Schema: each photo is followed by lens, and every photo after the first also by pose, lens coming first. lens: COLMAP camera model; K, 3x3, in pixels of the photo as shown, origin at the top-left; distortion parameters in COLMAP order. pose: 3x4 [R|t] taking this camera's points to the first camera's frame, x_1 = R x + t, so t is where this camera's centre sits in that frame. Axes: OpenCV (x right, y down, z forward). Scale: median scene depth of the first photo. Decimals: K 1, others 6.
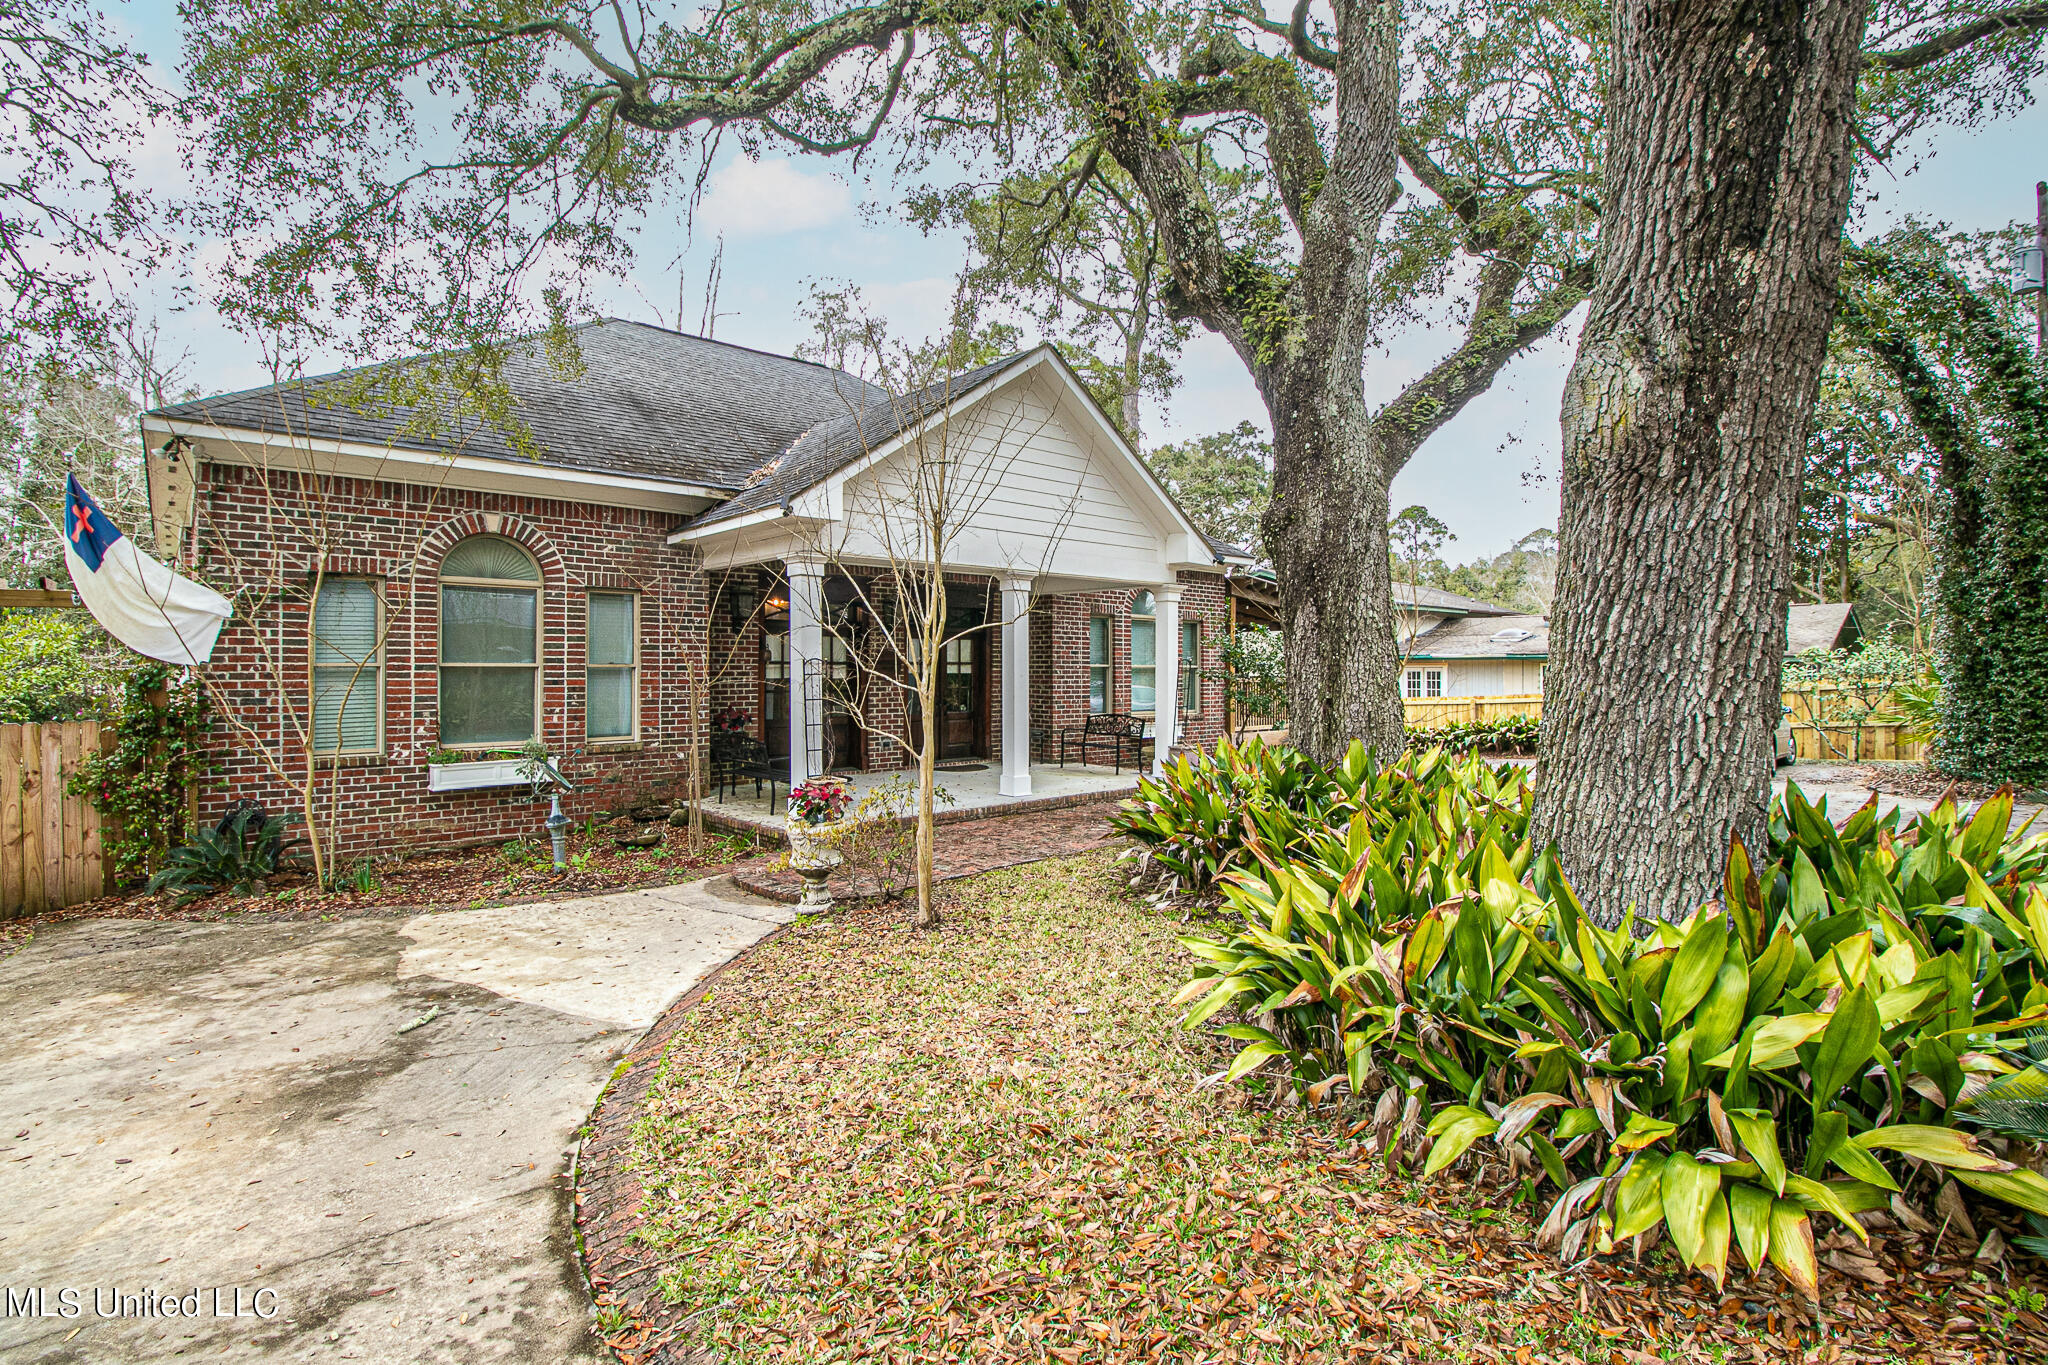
lens RADIAL K [[939.9, 0, 959.5], [0, 939.9, 673.9], [0, 0, 1]] dist [-0.023294, -0.004967]
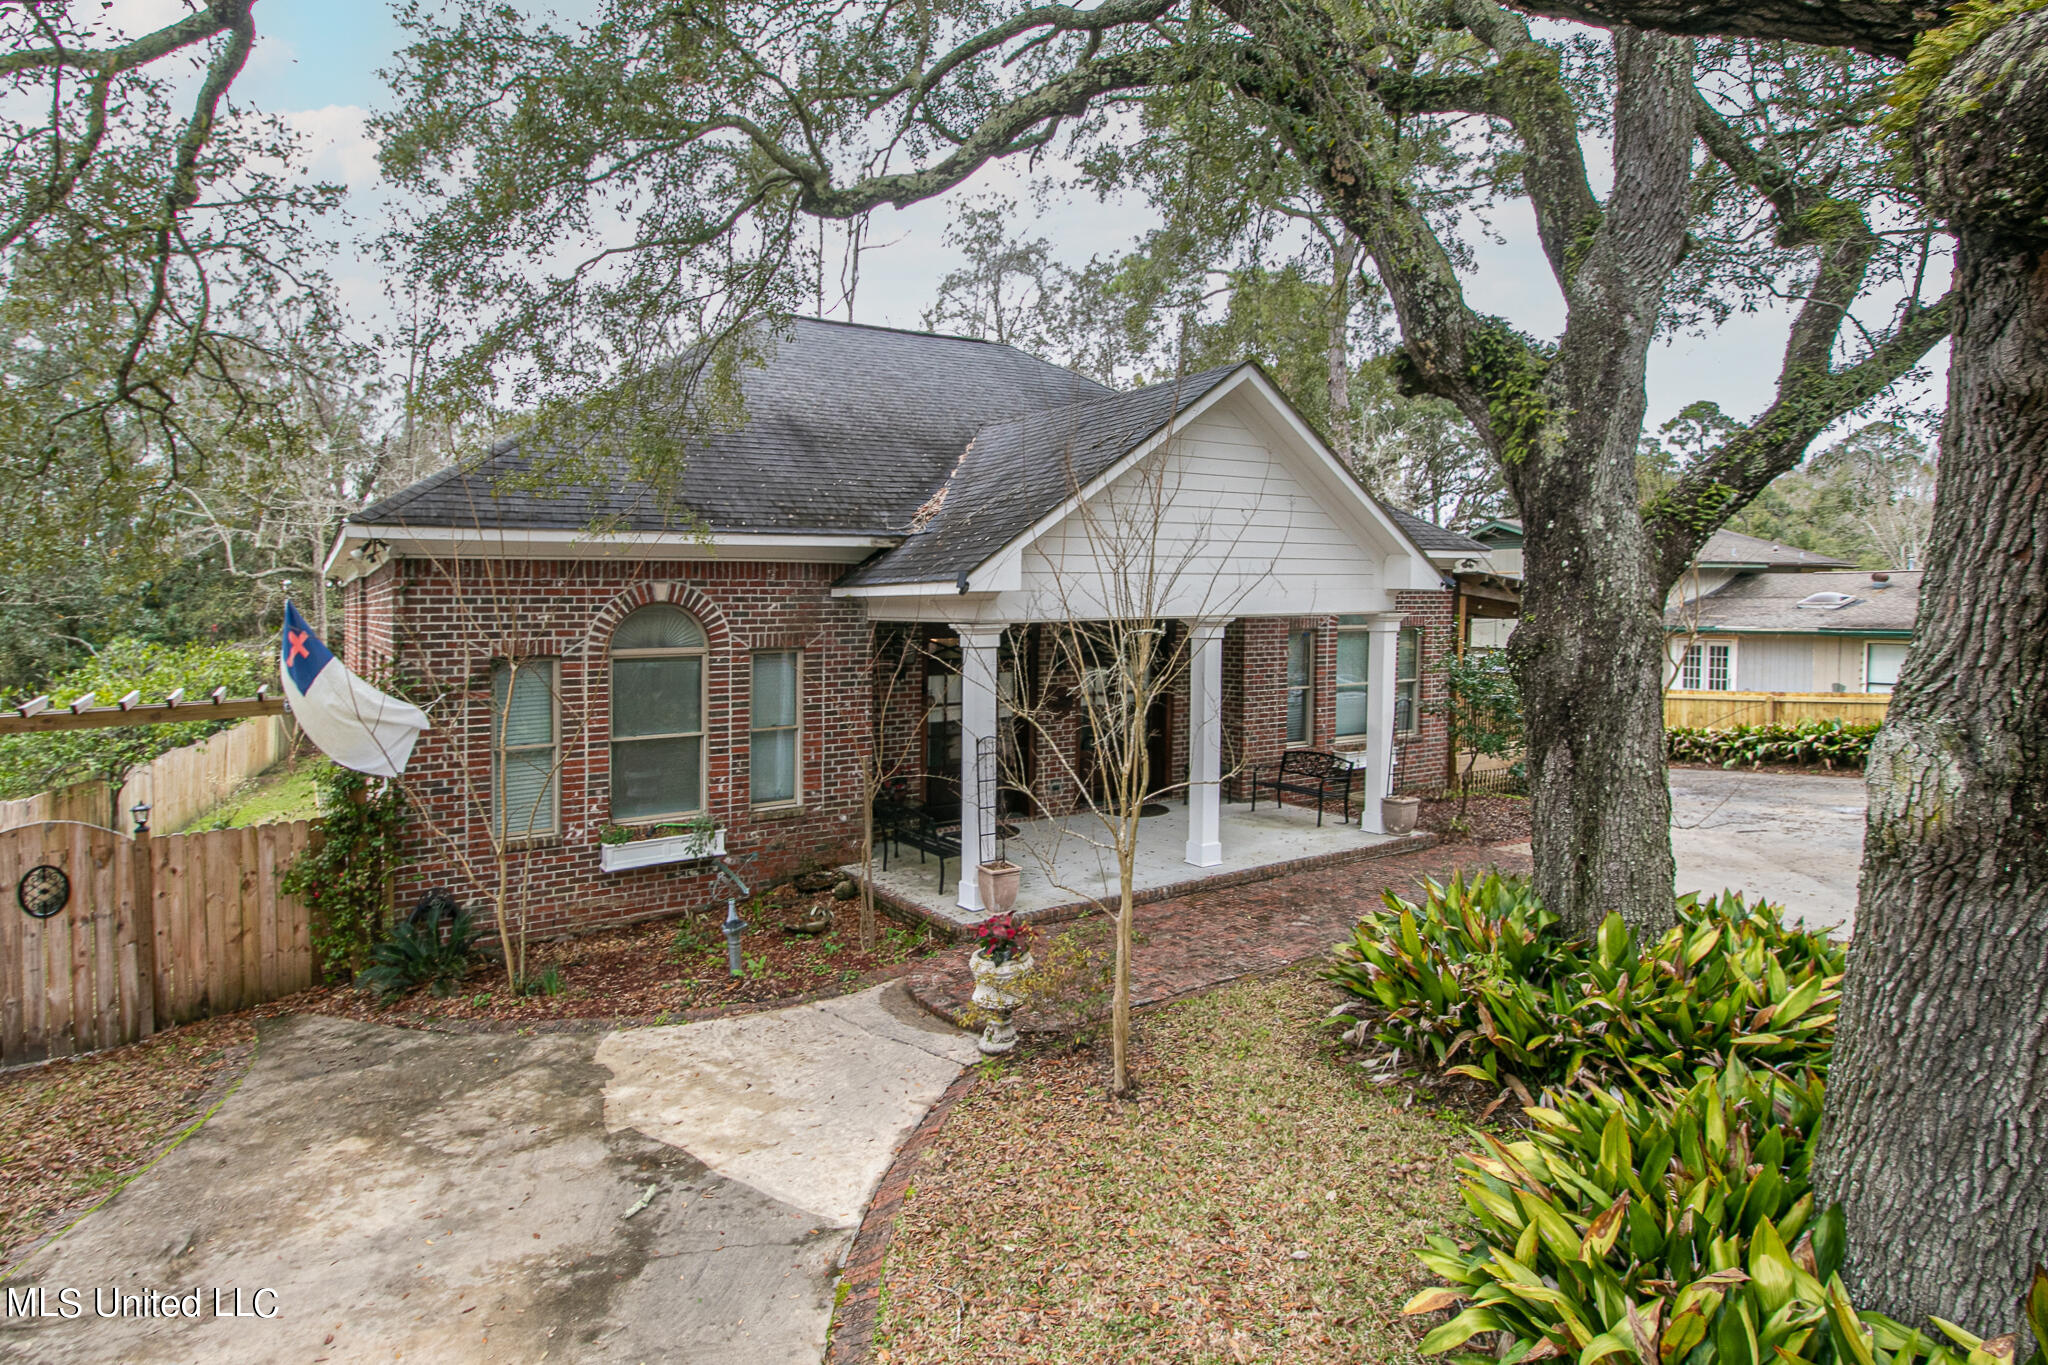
lens RADIAL K [[1100.0, 0, 940.1], [0, 1100.0, 584.0], [0, 0, 1]] dist [-0.008960, -0.010178]
pose [[0.988576, 0.013153, -0.150149, -0.050805], [-0.009358, 0.999619, 0.025957, -0.241136], [0.150433, -0.024255, 0.988323, -0.099277]]
